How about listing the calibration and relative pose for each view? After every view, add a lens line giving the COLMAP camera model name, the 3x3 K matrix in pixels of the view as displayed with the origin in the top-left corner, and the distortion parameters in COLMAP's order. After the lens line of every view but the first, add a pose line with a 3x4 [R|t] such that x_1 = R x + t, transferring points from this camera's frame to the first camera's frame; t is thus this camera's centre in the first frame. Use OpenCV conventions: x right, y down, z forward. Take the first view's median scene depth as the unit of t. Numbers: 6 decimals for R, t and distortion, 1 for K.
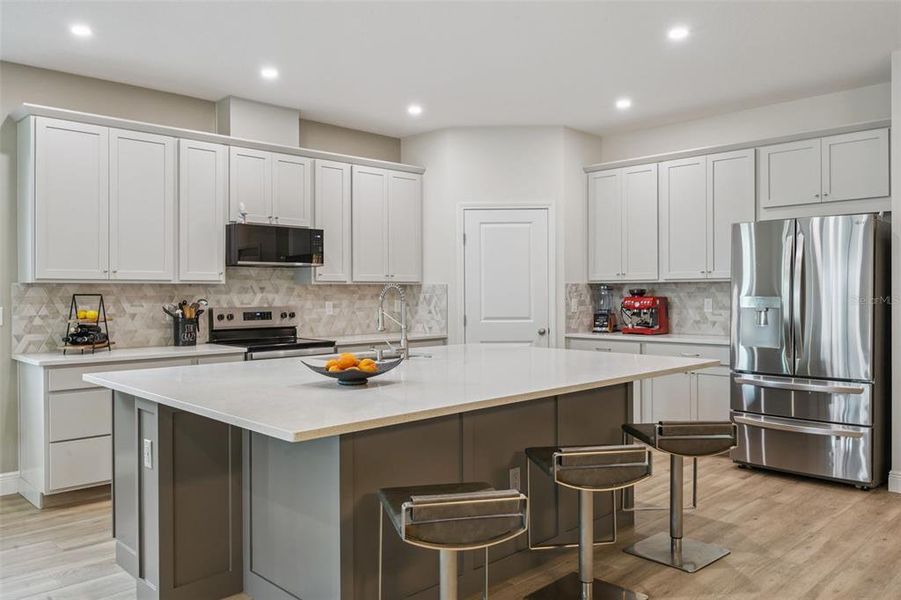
lens RADIAL K [[688.3, 0, 449.3], [0, 688.3, 297.3], [0, 0, 1]] dist [-0.004693, 0.001786]
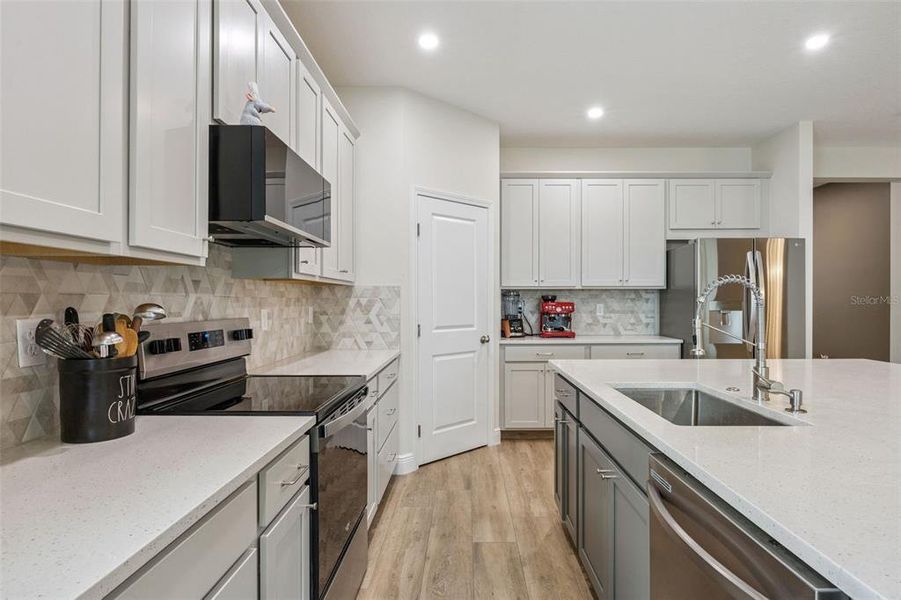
lens RADIAL K [[484.2, 0, 466.6], [0, 484.2, 303.3], [0, 0, 1]] dist [-0.001624, -0.000460]
pose [[0.695599, 0.000826, 0.718430, -0.398555], [0.003782, 0.999981, -0.004811, 0.004271], [-0.718420, 0.006064, 0.695583, 0.641183]]
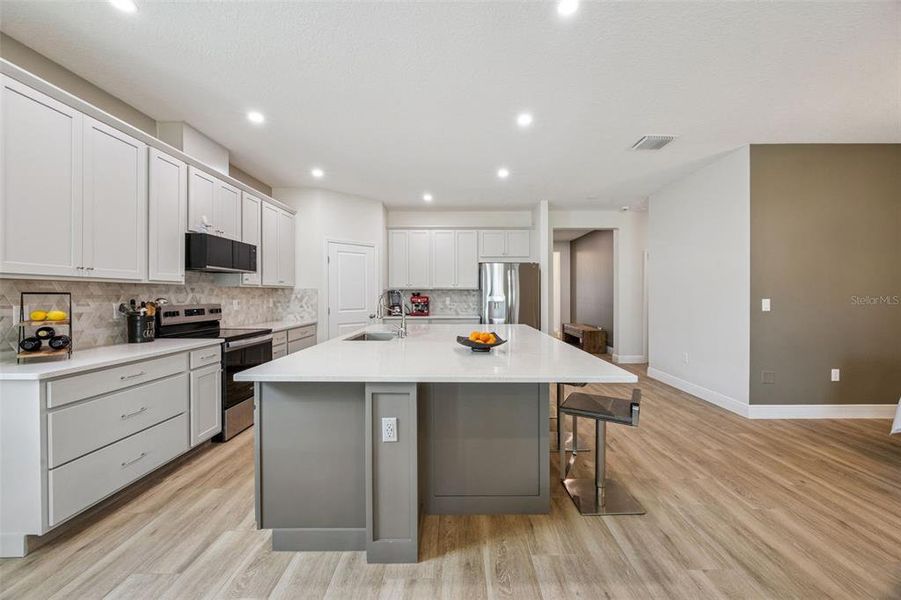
lens RADIAL K [[345.1, 0, 457.5], [0, 345.1, 297.4], [0, 0, 1]] dist [-0.000875, 0.000056]
pose [[0.695933, -0.001468, 0.718105, -0.394627], [0.002512, 0.999997, -0.000391, 0.002686], [-0.718102, 0.002076, 0.695935, 0.259003]]
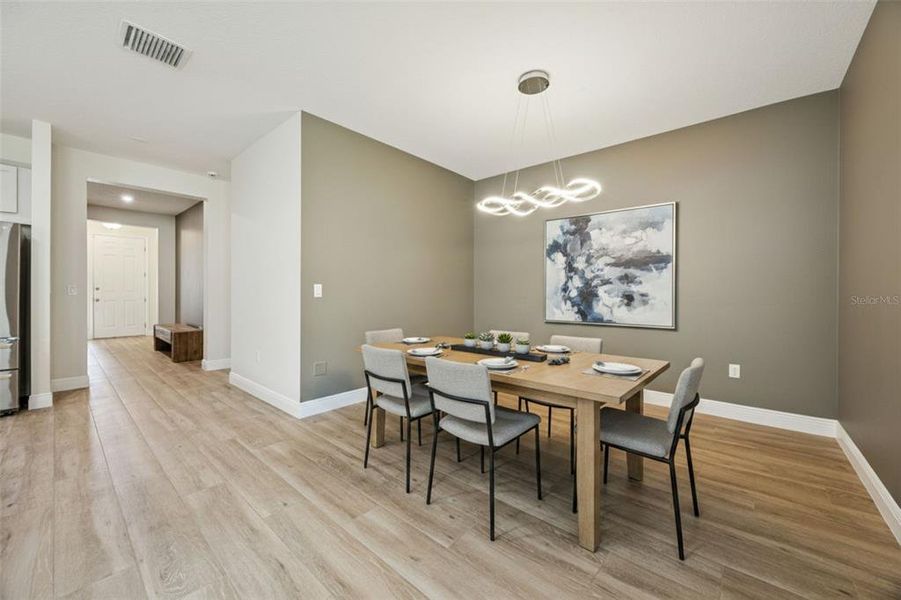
lens RADIAL K [[346.1, 0, 448.3], [0, 346.1, 293.8], [0, 0, 1]] dist [-0.007983, -0.000035]
pose [[-0.079484, 0.002033, 0.996834, -0.143241], [0.003003, 0.999994, -0.001800, 0.025390], [-0.996832, 0.002850, -0.079489, 0.115786]]
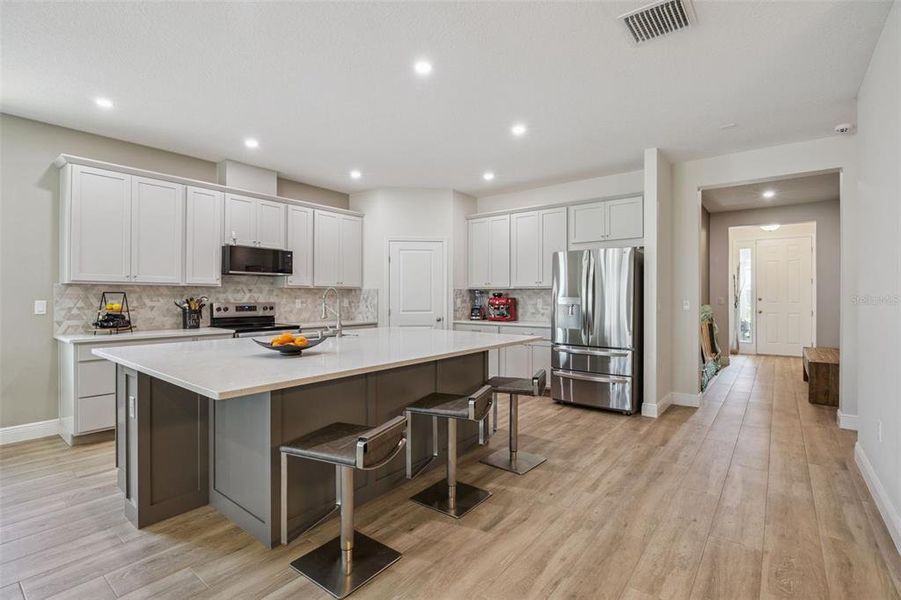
lens RADIAL K [[418.8, 0, 448.9], [0, 418.8, 298.0], [0, 0, 1]] dist [-0.010308, 0.000176]
pose [[0.991510, 0.006806, 0.129851, 0.037834], [-0.006278, 0.999970, -0.004471, 0.005605], [-0.129878, 0.003618, 0.991523, 0.051236]]
